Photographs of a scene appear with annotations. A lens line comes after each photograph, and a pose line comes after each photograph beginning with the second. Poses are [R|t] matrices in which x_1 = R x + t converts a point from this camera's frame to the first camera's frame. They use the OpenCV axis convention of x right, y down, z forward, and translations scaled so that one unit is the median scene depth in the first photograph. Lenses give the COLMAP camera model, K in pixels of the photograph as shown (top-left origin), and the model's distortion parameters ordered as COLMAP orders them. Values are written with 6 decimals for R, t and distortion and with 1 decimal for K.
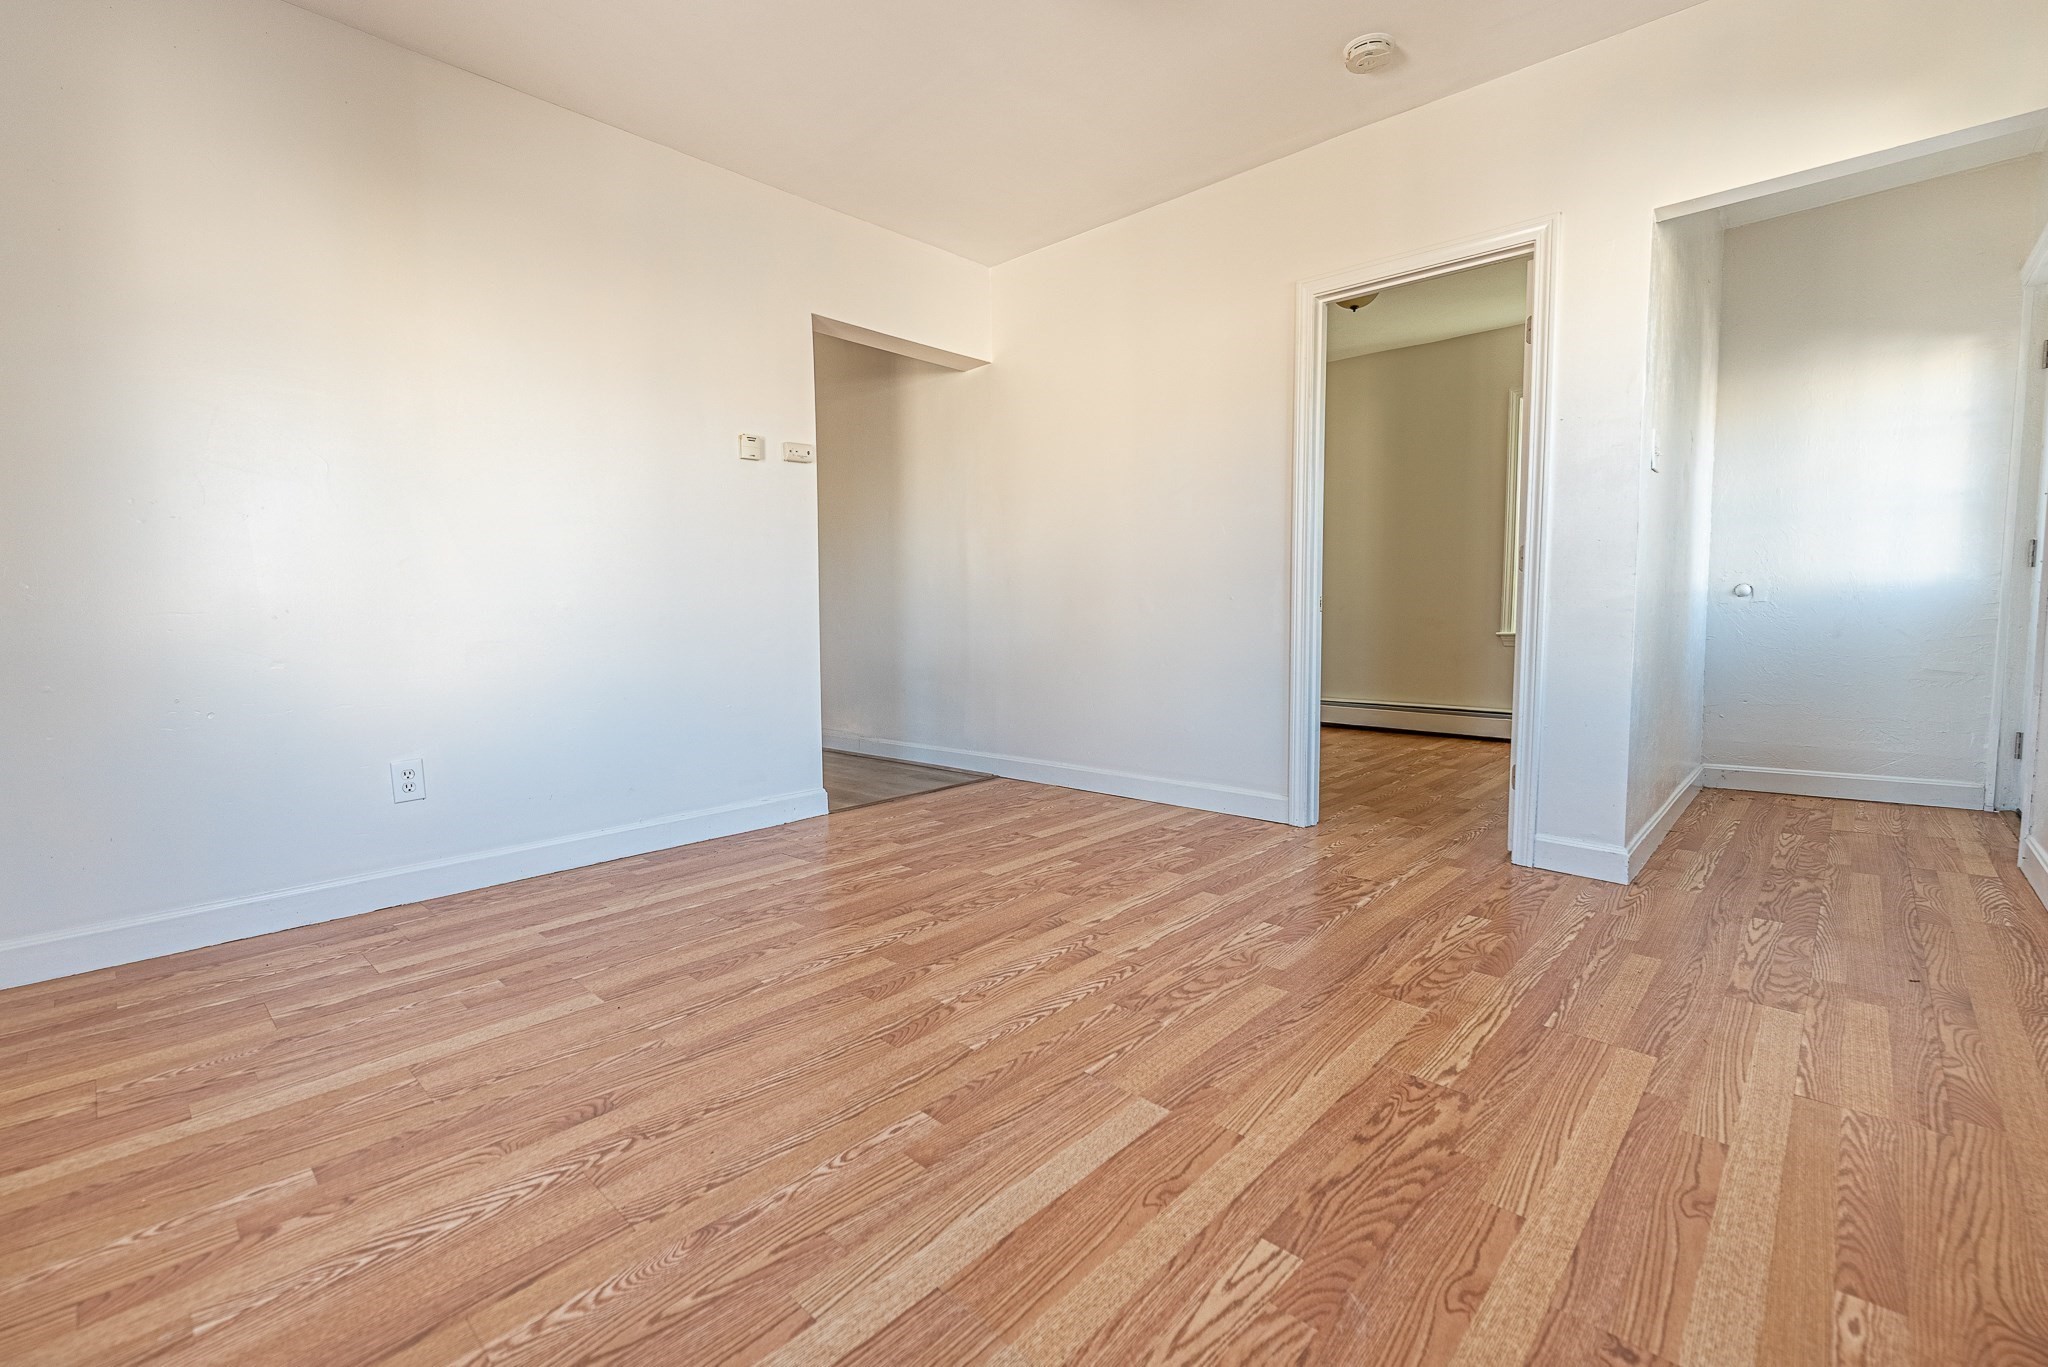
lens RADIAL K [[887.9, 0, 1040.6], [0, 887.9, 684.4], [0, 0, 1]] dist [0.001605, -0.000588]
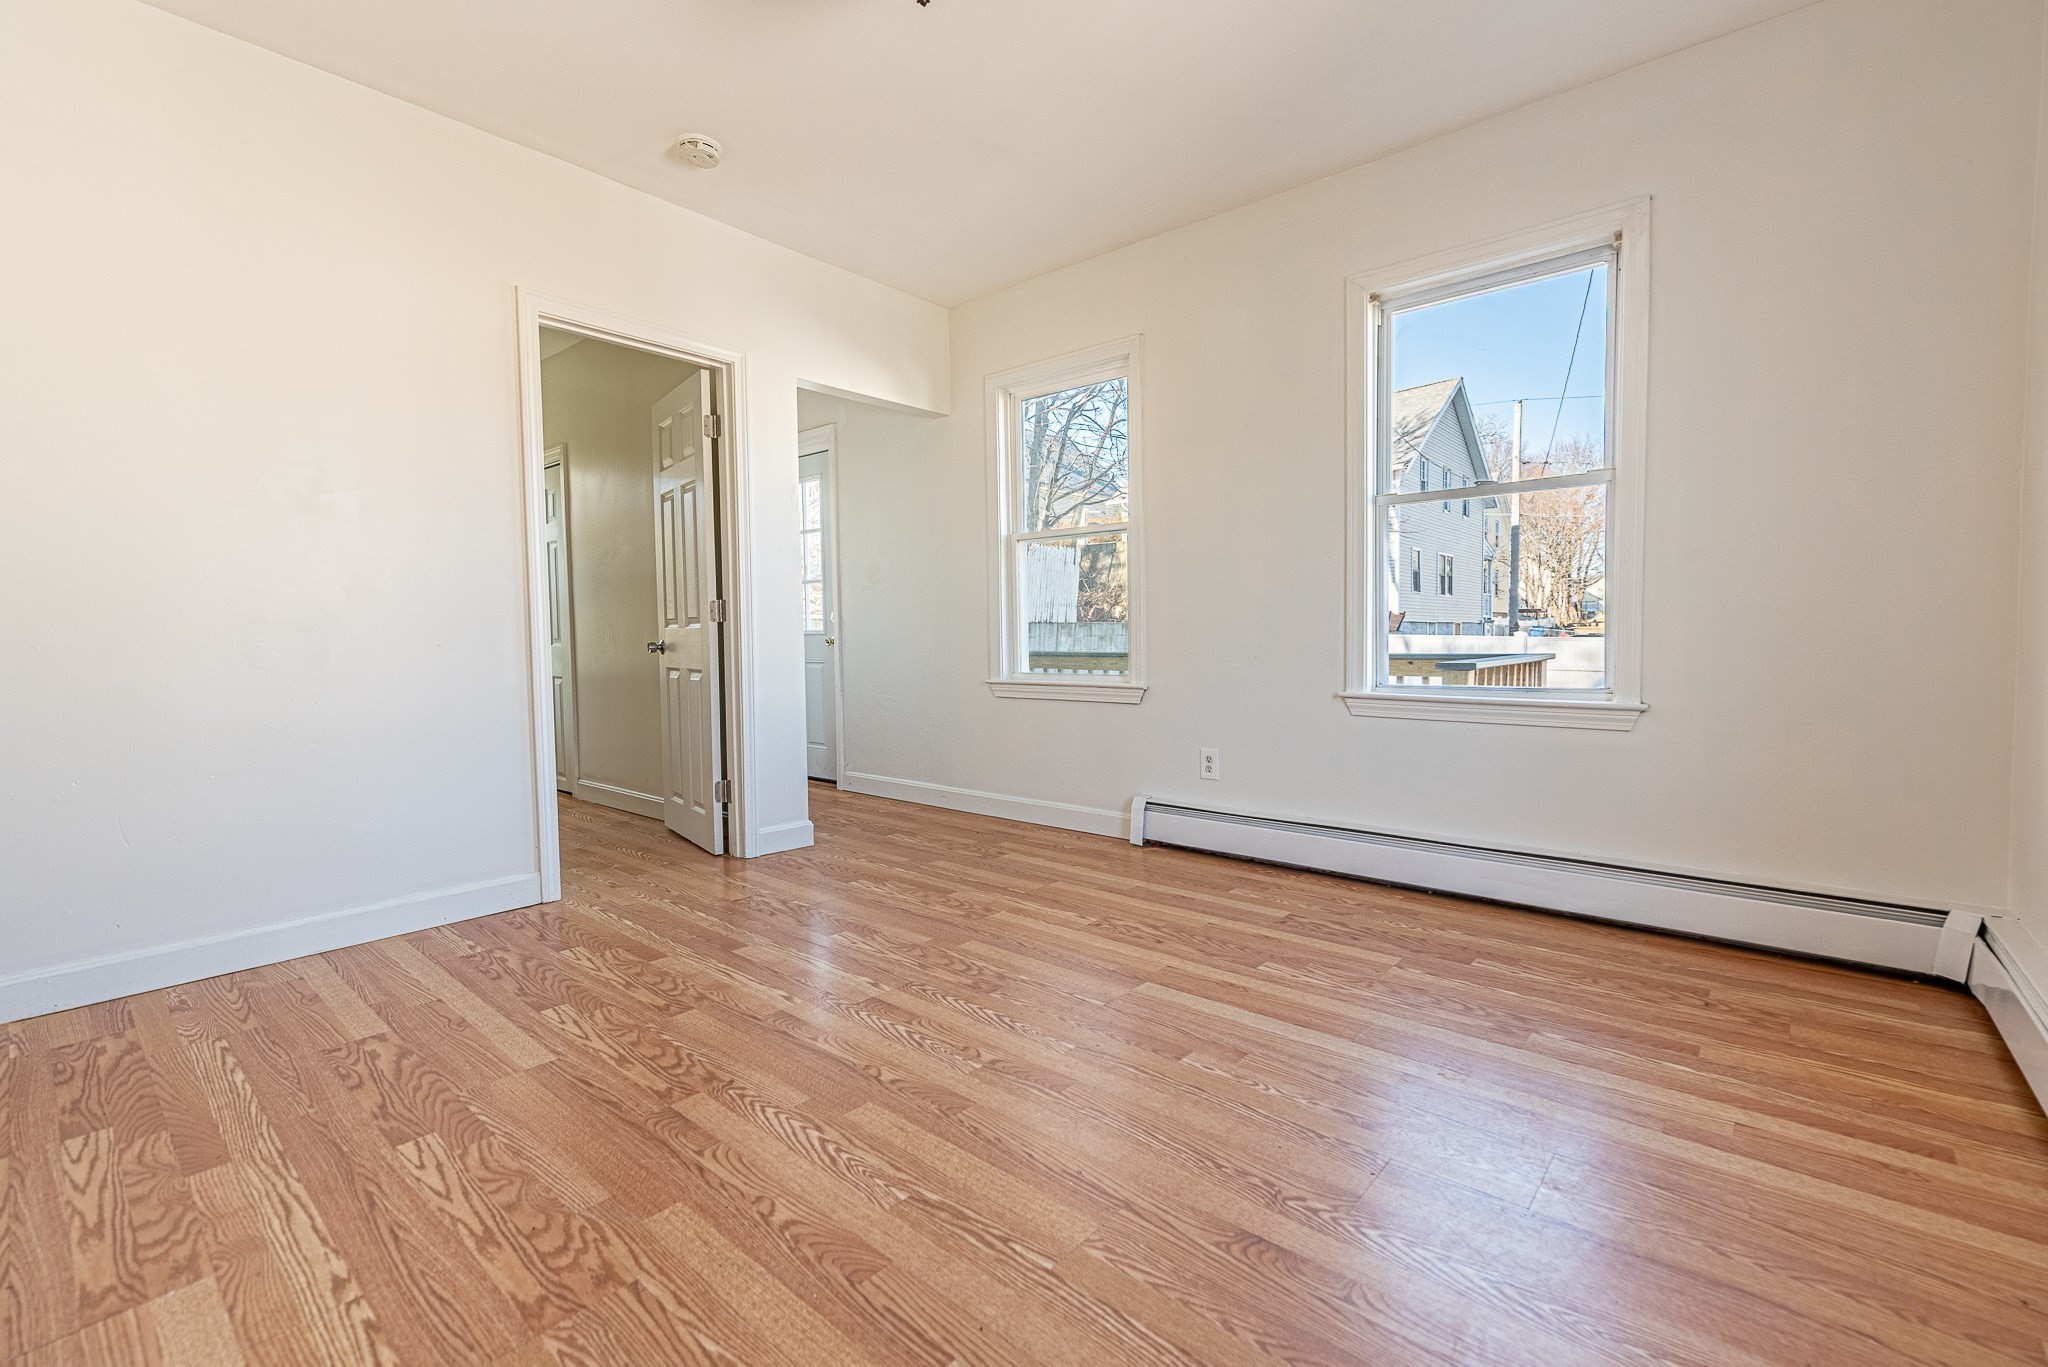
lens RADIAL K [[887.9, 0, 1022.1], [0, 887.9, 680.1], [0, 0, 1]] dist [0.001605, -0.000588]
pose [[-0.025890, -0.040966, 0.998825, -0.919329], [0.098812, 0.994162, 0.043336, -0.078236], [-0.994769, 0.099818, -0.021691, 0.825225]]
